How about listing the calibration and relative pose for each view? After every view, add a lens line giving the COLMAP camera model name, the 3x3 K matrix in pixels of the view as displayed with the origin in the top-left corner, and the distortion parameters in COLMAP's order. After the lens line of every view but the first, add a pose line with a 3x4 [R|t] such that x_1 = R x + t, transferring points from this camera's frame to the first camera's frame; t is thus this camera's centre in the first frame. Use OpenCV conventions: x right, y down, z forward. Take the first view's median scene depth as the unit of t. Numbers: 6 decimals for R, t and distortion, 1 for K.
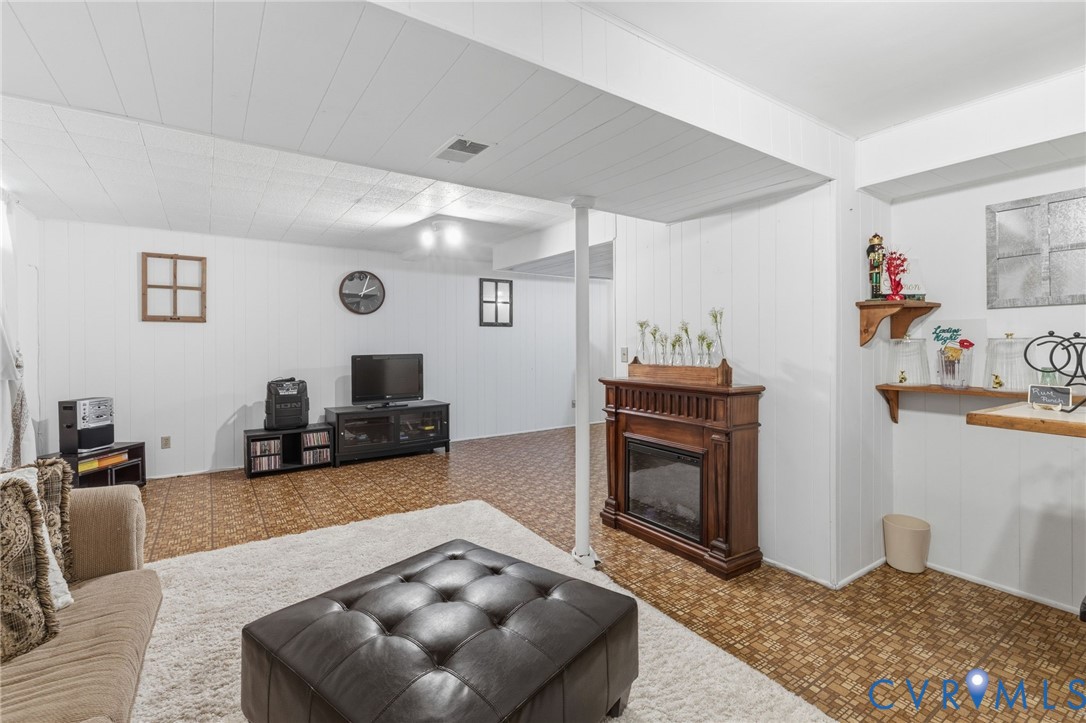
lens RADIAL K [[485.6, 0, 548.4], [0, 485.6, 348.2], [0, 0, 1]] dist [-0.000636, 0.000347]
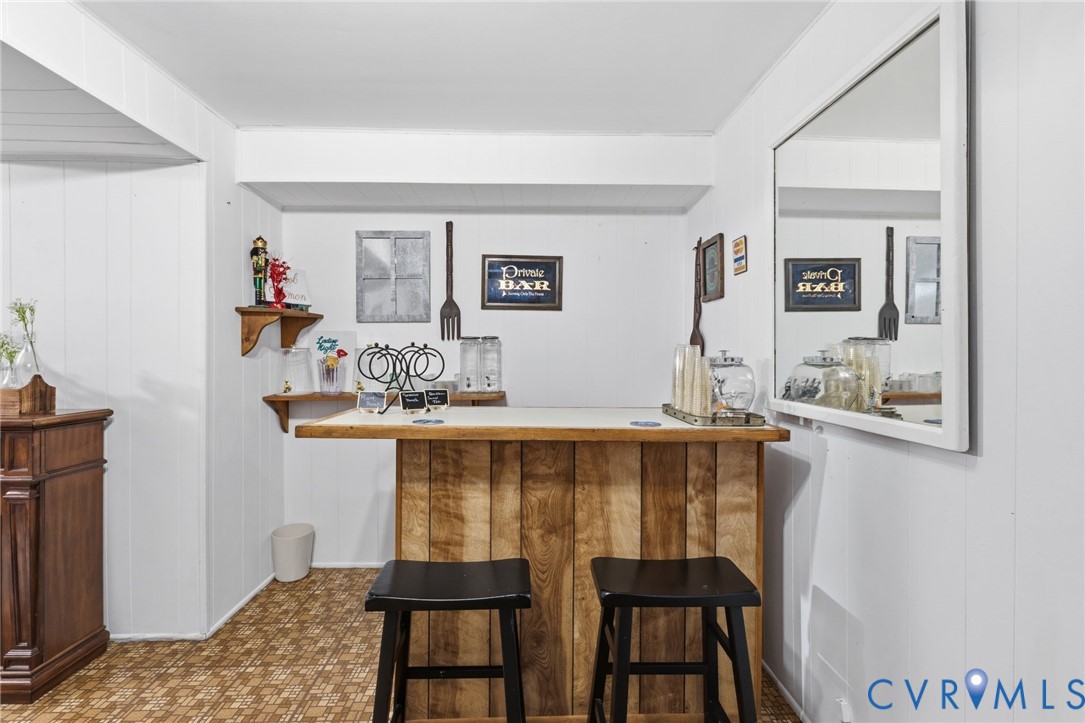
lens RADIAL K [[476.1, 0, 542.5], [0, 476.1, 361.5], [0, 0, 1]] dist [0.000378, -0.000185]
pose [[0.528030, -0.015269, 0.849089, 0.179959], [0.003677, 0.999870, 0.015694, -0.005210], [-0.849218, -0.005165, 0.528017, 0.044785]]
